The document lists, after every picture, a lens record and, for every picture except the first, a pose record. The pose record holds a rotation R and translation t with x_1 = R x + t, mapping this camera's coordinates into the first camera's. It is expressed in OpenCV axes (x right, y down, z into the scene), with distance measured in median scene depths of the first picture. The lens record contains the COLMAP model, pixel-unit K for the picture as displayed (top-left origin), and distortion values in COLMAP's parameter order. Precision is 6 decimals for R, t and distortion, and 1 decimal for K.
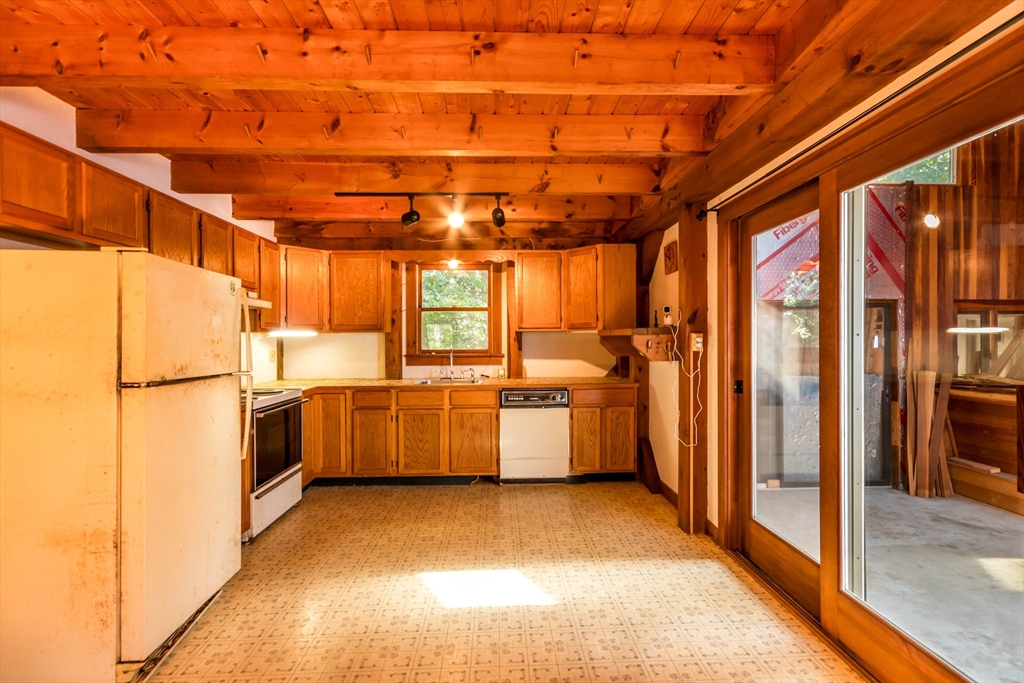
lens RADIAL K [[482.5, 0, 518.7], [0, 482.5, 346.0], [0, 0, 1]] dist [0.002271, 0.000377]
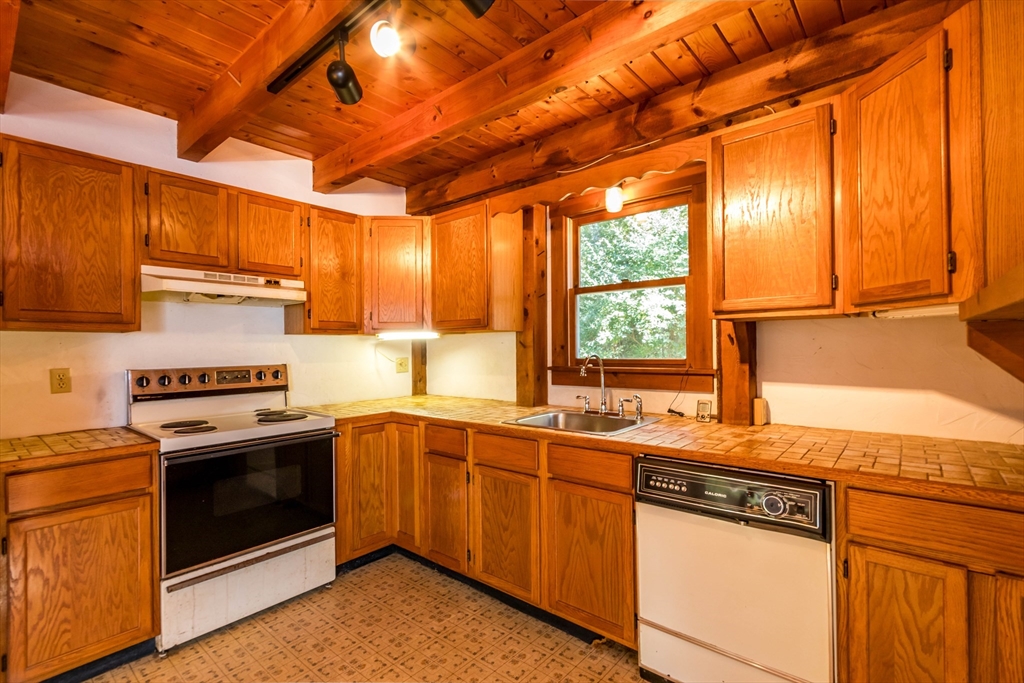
lens RADIAL K [[482.5, 0, 502.3], [0, 482.5, 344.5], [0, 0, 1]] dist [0.002271, 0.000377]
pose [[0.732177, -0.008146, -0.681065, 0.163212], [0.002132, 0.999951, -0.009669, -0.004723], [0.681111, 0.005627, 0.732159, 0.593609]]
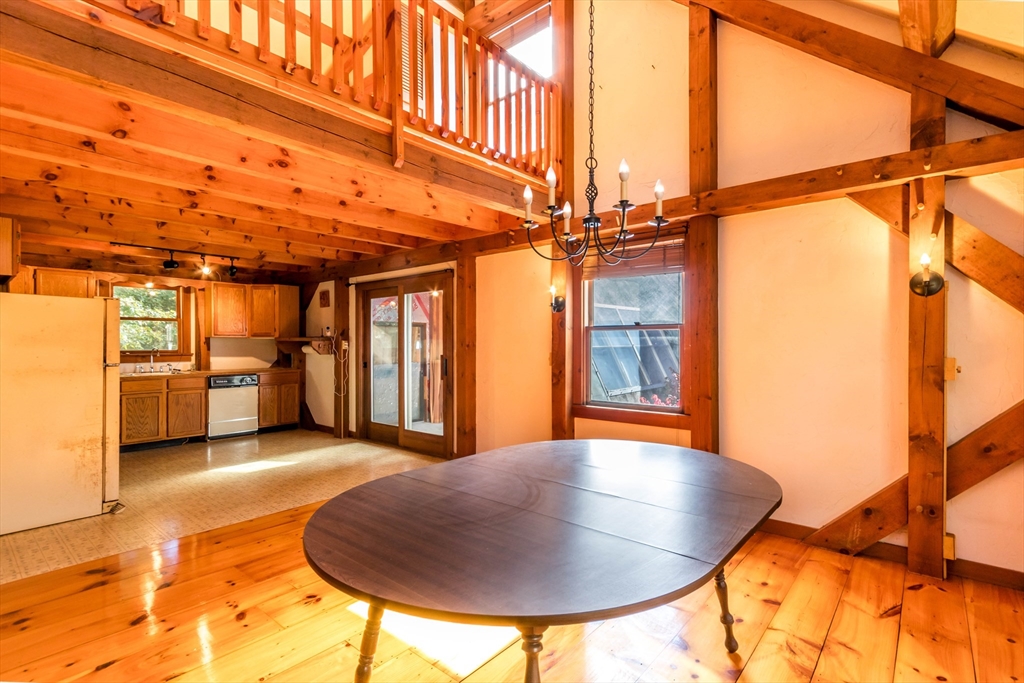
lens RADIAL K [[482.5, 0, 509.2], [0, 482.5, 349.5], [0, 0, 1]] dist [0.002271, 0.000377]
pose [[0.683052, -0.003903, 0.730359, -0.484077], [0.004600, 0.999989, 0.001042, 0.009680], [-0.730355, 0.002648, 0.683062, -0.681250]]
